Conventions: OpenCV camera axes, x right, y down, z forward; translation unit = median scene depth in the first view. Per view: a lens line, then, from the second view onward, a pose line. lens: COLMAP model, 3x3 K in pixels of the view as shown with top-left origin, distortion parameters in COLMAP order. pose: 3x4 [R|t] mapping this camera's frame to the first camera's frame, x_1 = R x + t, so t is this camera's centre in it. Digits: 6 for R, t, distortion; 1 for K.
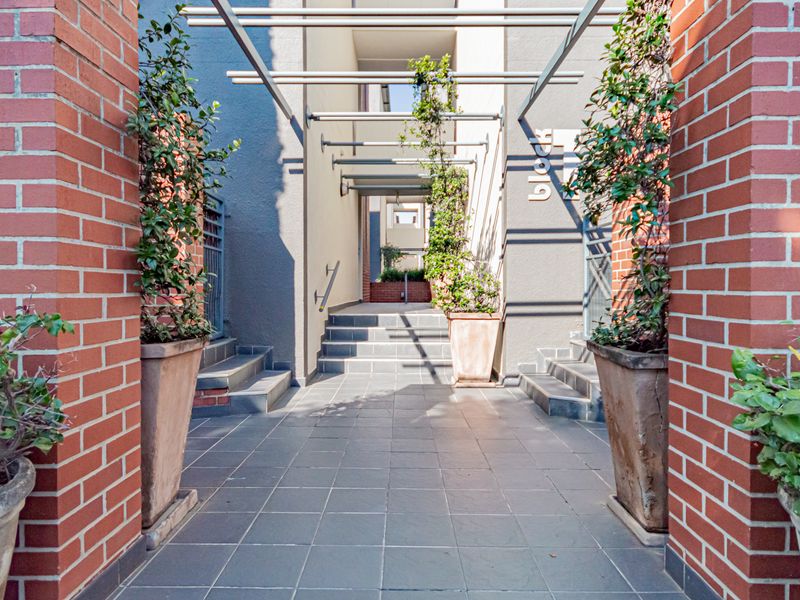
lens RADIAL K [[493.6, 0, 397.6], [0, 493.6, 296.4], [0, 0, 1]] dist [0.007871, 0.001915]
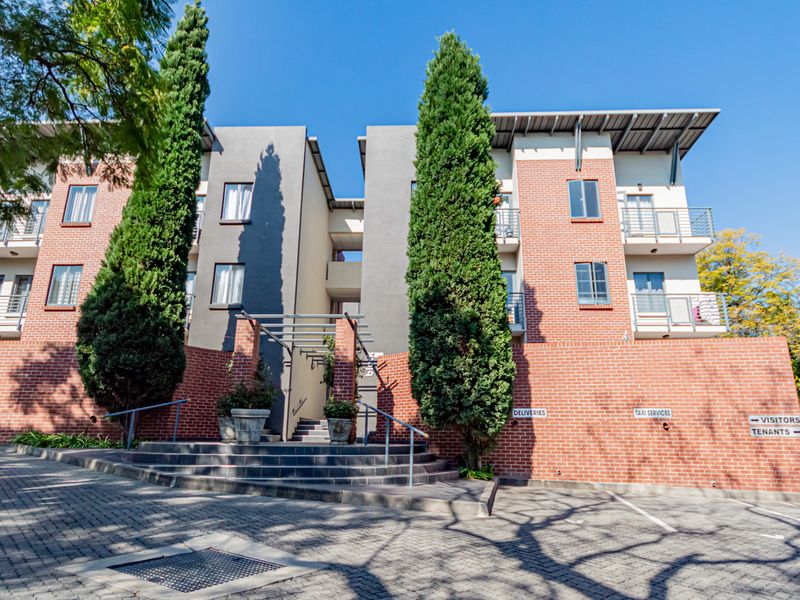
lens RADIAL K [[493.6, 0, 401.5], [0, 493.6, 303.1], [0, 0, 1]] dist [0.007871, 0.001915]
pose [[0.999435, 0.002613, -0.033512, 0.574731], [-0.011663, 0.961991, -0.272832, 0.185643], [0.031525, 0.273068, 0.961478, -1.935201]]
